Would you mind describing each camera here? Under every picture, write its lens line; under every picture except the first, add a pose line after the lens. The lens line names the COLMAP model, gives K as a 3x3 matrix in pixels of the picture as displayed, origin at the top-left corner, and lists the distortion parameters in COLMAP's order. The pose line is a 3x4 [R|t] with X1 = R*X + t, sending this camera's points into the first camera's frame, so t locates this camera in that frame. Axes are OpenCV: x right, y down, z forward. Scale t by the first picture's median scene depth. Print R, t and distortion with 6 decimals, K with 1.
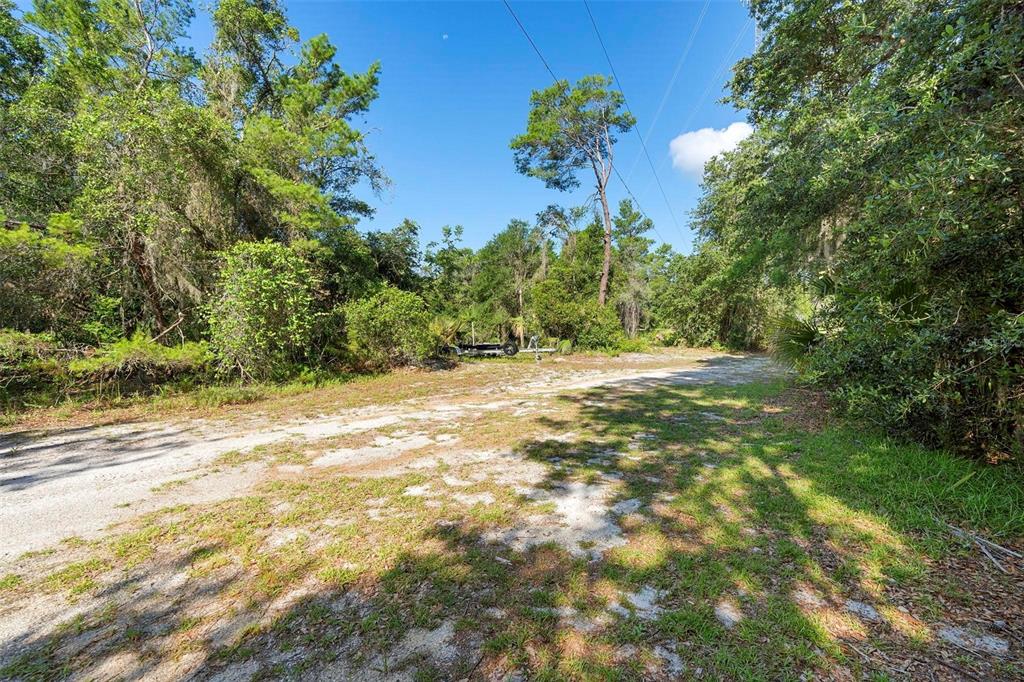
lens RADIAL K [[464.8, 0, 514.1], [0, 464.8, 338.2], [0, 0, 1]] dist [0.002680, 0.000766]
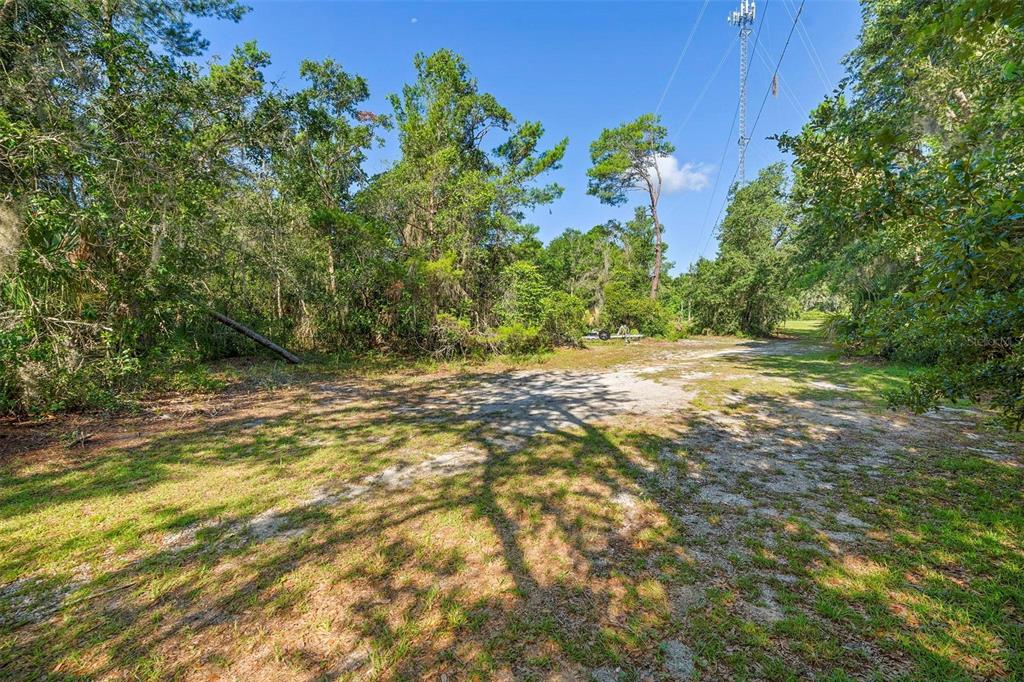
lens RADIAL K [[464.8, 0, 510.7], [0, 464.8, 340.7], [0, 0, 1]] dist [0.002680, 0.000766]
pose [[0.998345, 0.001745, 0.057486, -0.252706], [-0.003157, 0.999695, 0.024481, 0.004669], [-0.057425, -0.024622, 0.998046, -0.218391]]
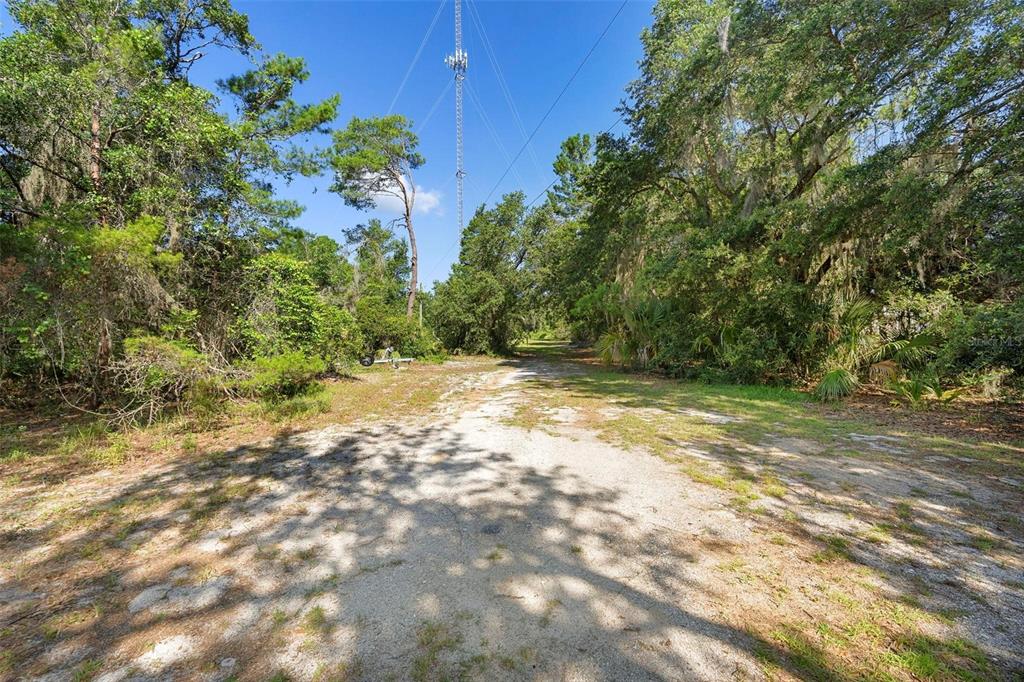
lens RADIAL K [[464.8, 0, 507.1], [0, 464.8, 336.2], [0, 0, 1]] dist [0.002680, 0.000766]
pose [[0.799690, 0.000222, 0.600414, -0.286082], [0.016302, 0.999623, -0.022083, -0.002363], [-0.600192, 0.027447, 0.799385, -0.040226]]
